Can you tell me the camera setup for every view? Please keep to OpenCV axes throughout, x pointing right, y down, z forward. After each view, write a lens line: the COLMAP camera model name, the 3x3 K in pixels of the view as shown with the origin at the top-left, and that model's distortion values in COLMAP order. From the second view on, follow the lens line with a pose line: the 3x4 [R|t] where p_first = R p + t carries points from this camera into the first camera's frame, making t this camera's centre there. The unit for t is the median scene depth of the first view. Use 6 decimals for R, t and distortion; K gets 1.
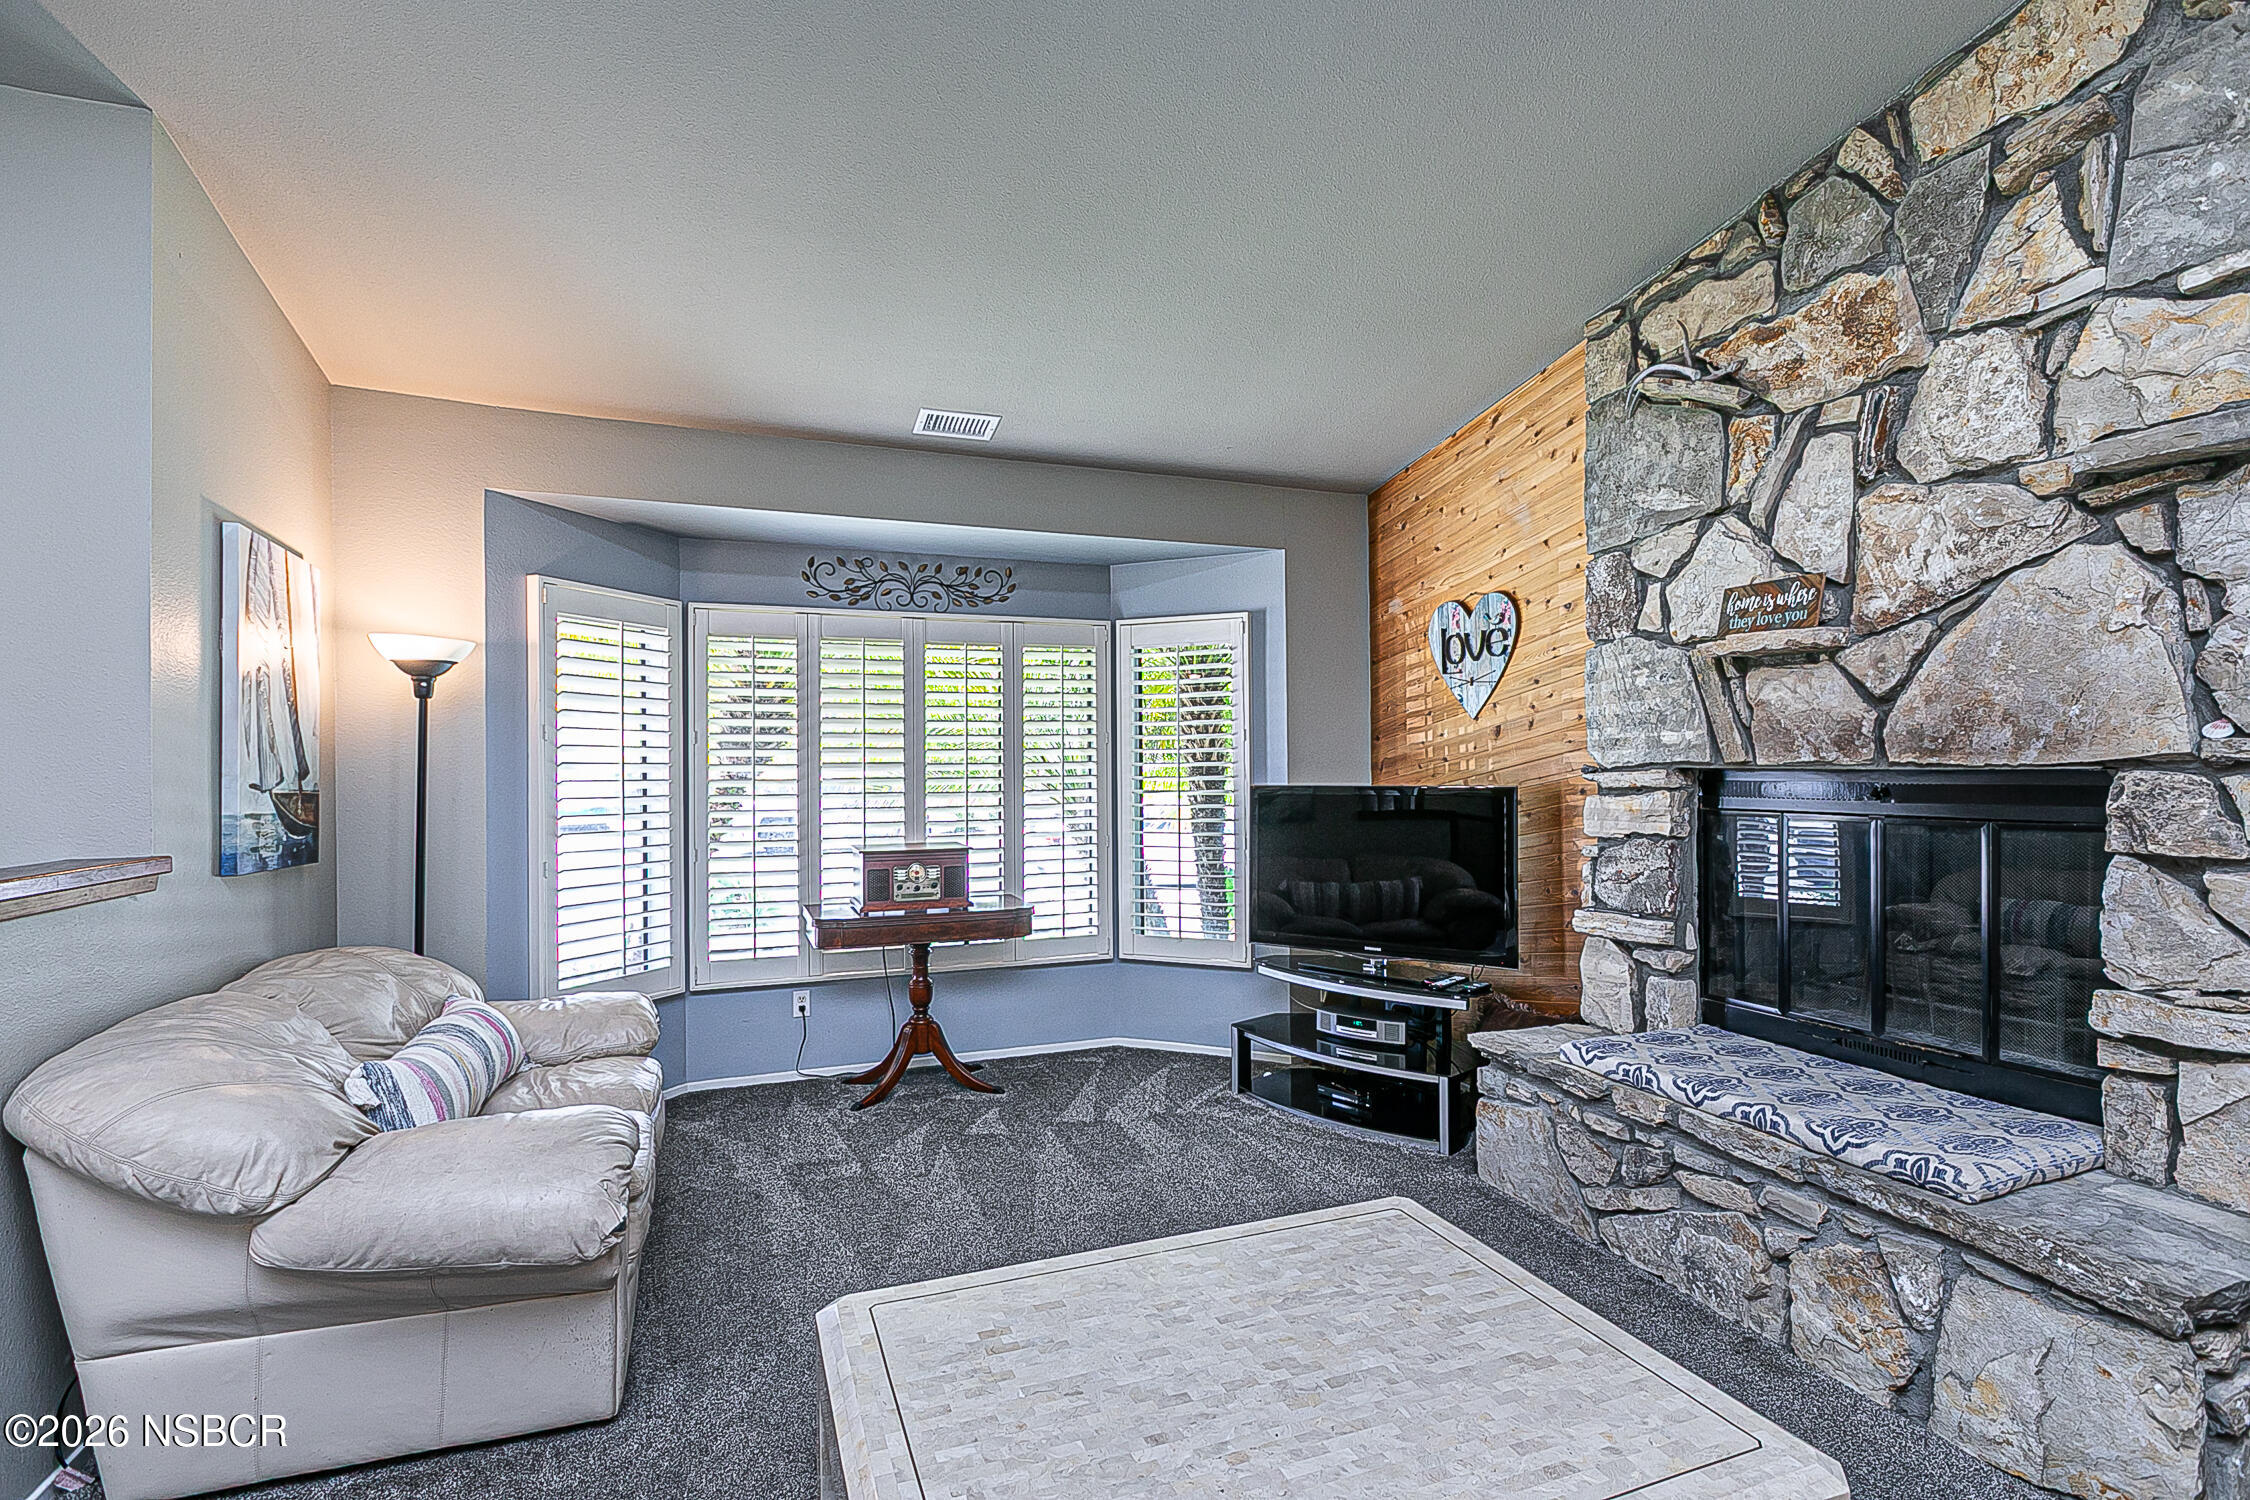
lens RADIAL K [[1036.9, 0, 1137.3], [0, 1036.9, 758.0], [0, 0, 1]] dist [-0.002607, -0.000315]
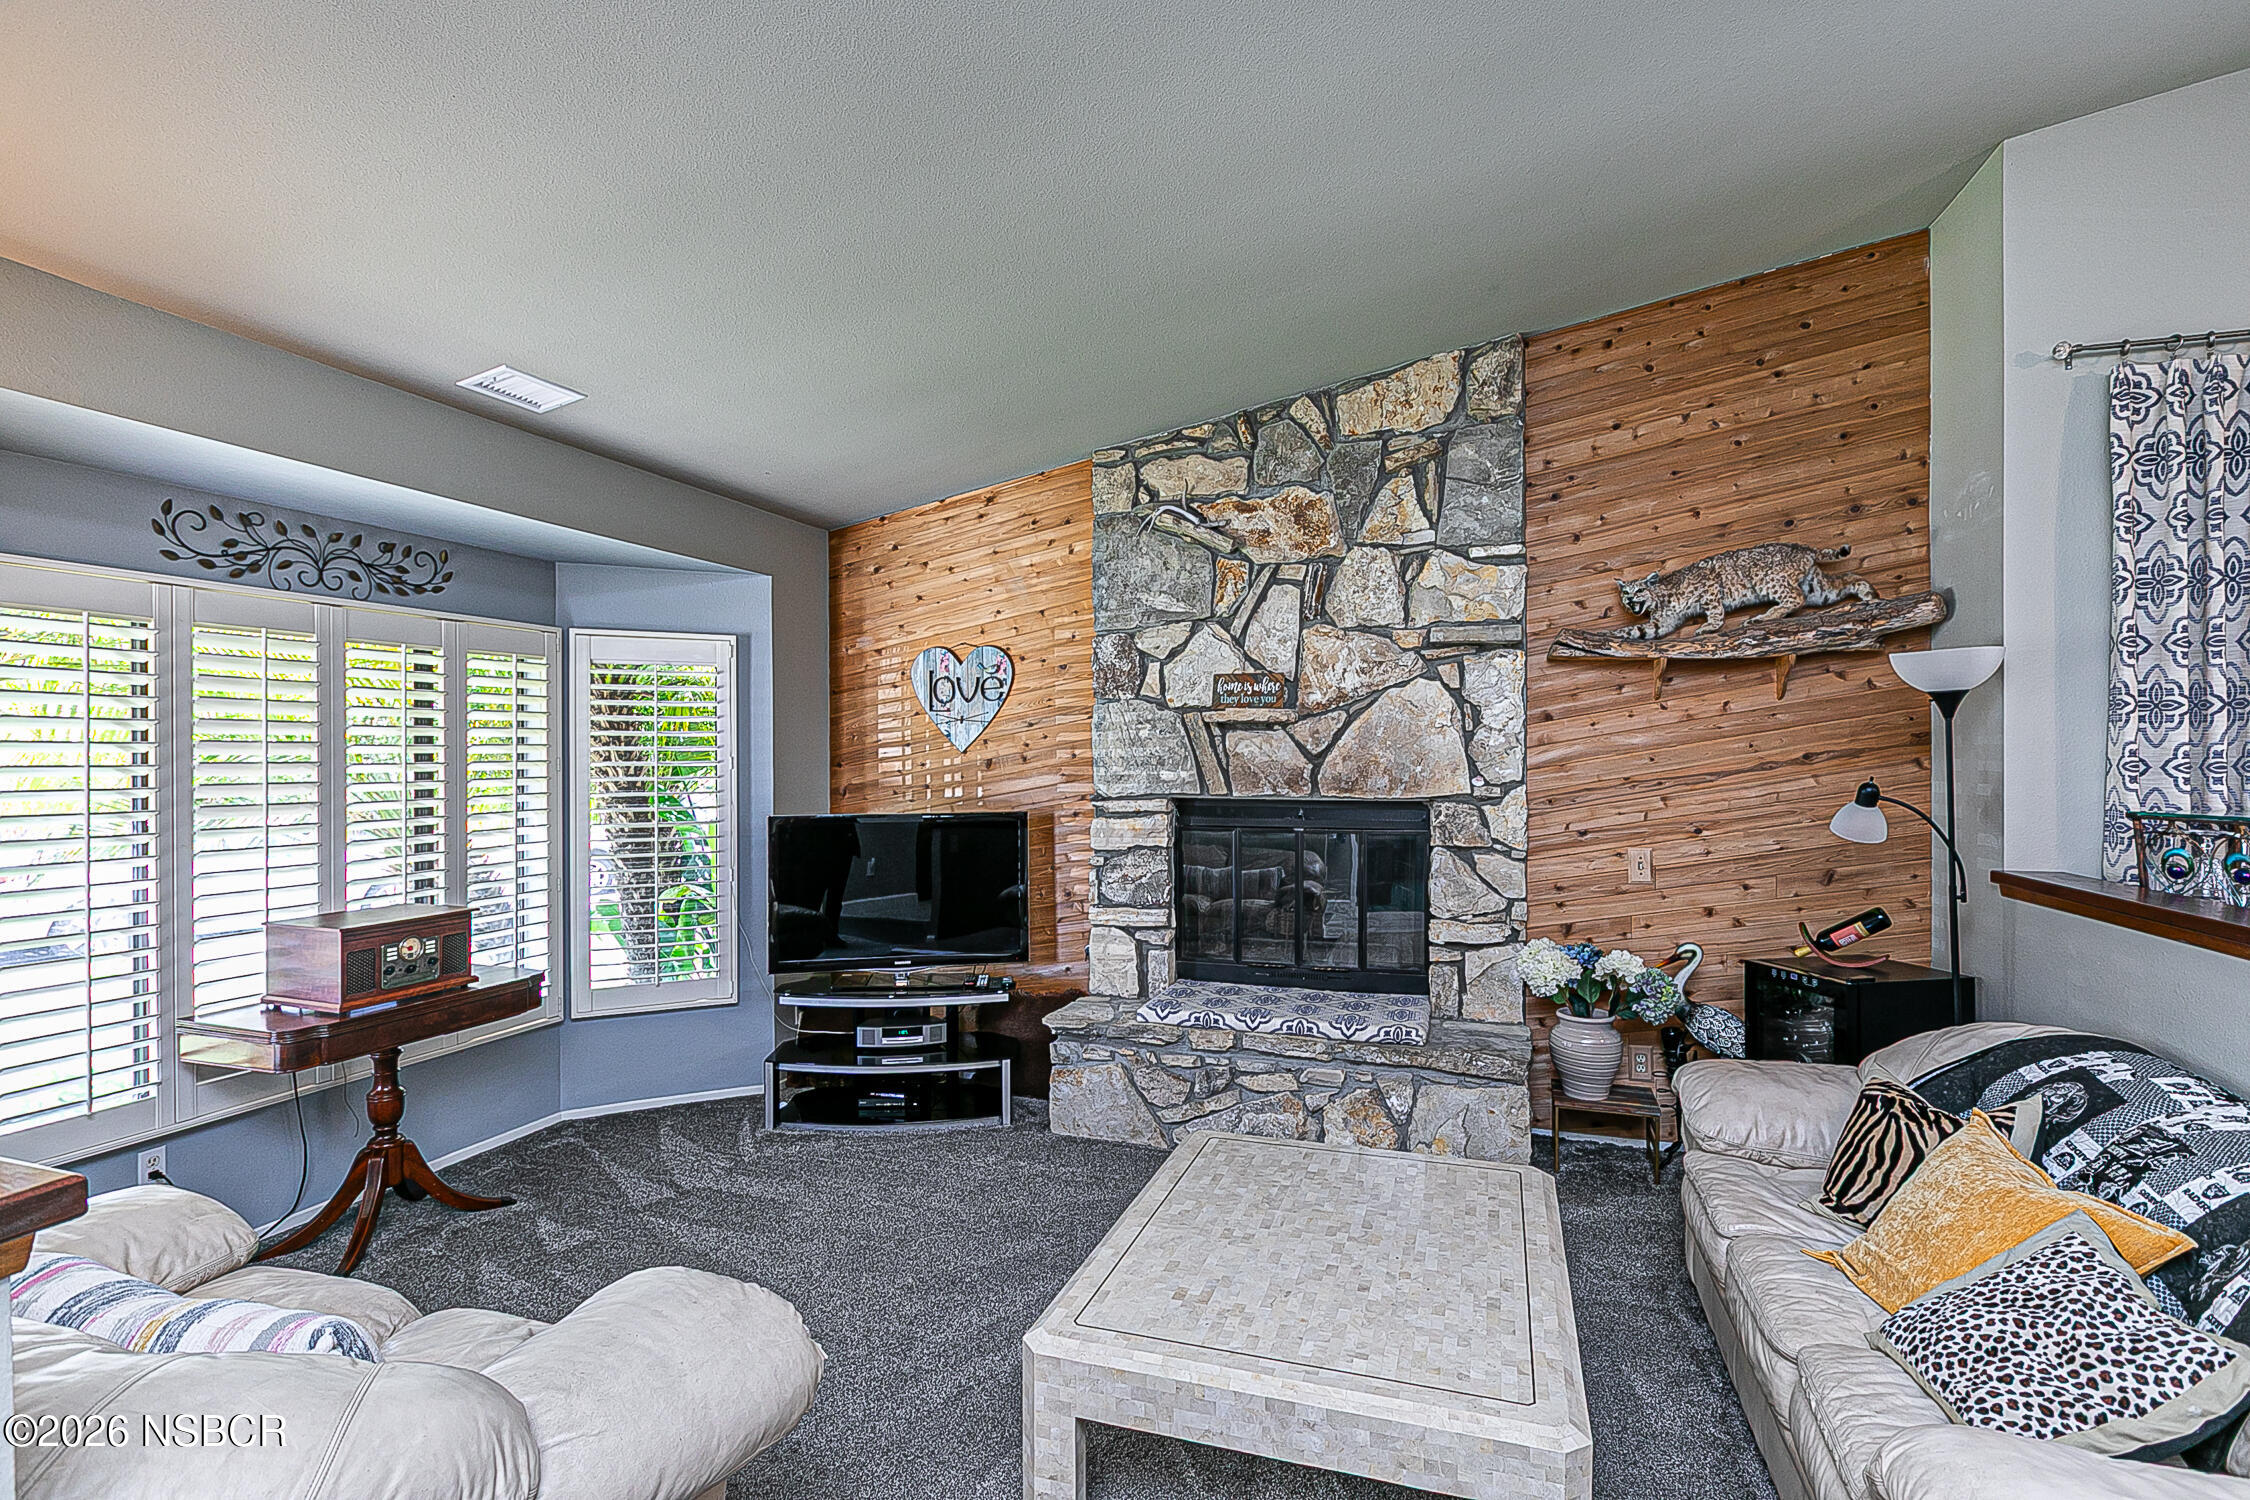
lens RADIAL K [[1088.5, 0, 1087.4], [0, 1088.5, 757.7], [0, 0, 1]] dist [-0.004449, 0.000006]
pose [[0.654241, 0.000880, 0.756286, -0.658097], [-0.007283, 0.999960, 0.005137, -0.051018], [-0.756251, -0.008869, 0.654221, 0.131188]]
